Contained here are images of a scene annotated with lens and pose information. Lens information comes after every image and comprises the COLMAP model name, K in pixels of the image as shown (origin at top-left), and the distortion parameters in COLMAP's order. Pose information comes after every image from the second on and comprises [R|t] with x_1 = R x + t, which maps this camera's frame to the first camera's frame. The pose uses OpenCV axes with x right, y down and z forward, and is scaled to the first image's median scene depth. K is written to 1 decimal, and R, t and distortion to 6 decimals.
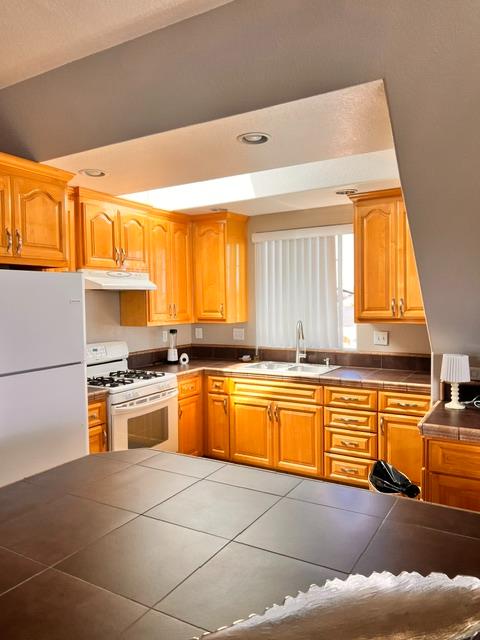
lens RADIAL K [[482.3, 0, 240.0], [0, 482.3, 320.0], [0, 0, 1]] dist [0.101890, -0.193843]
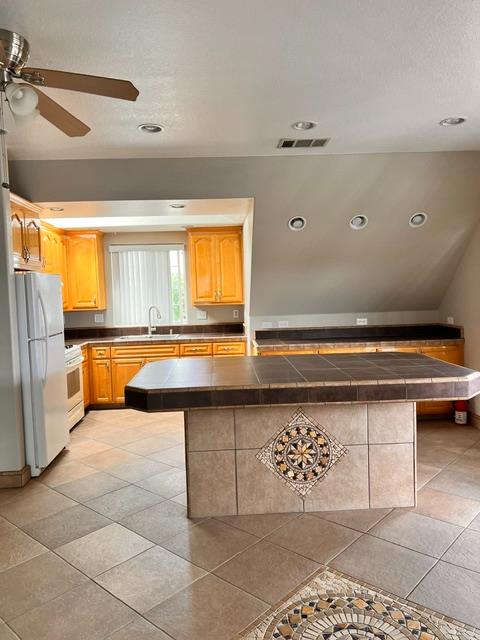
lens RADIAL K [[482.3, 0, 240.0], [0, 482.3, 320.0], [0, 0, 1]] dist [0.101890, -0.193843]
pose [[0.834195, -0.043535, 0.549749, -0.490954], [0.041809, 0.999003, 0.015671, 0.033151], [-0.549883, 0.009912, 0.835183, -0.423771]]
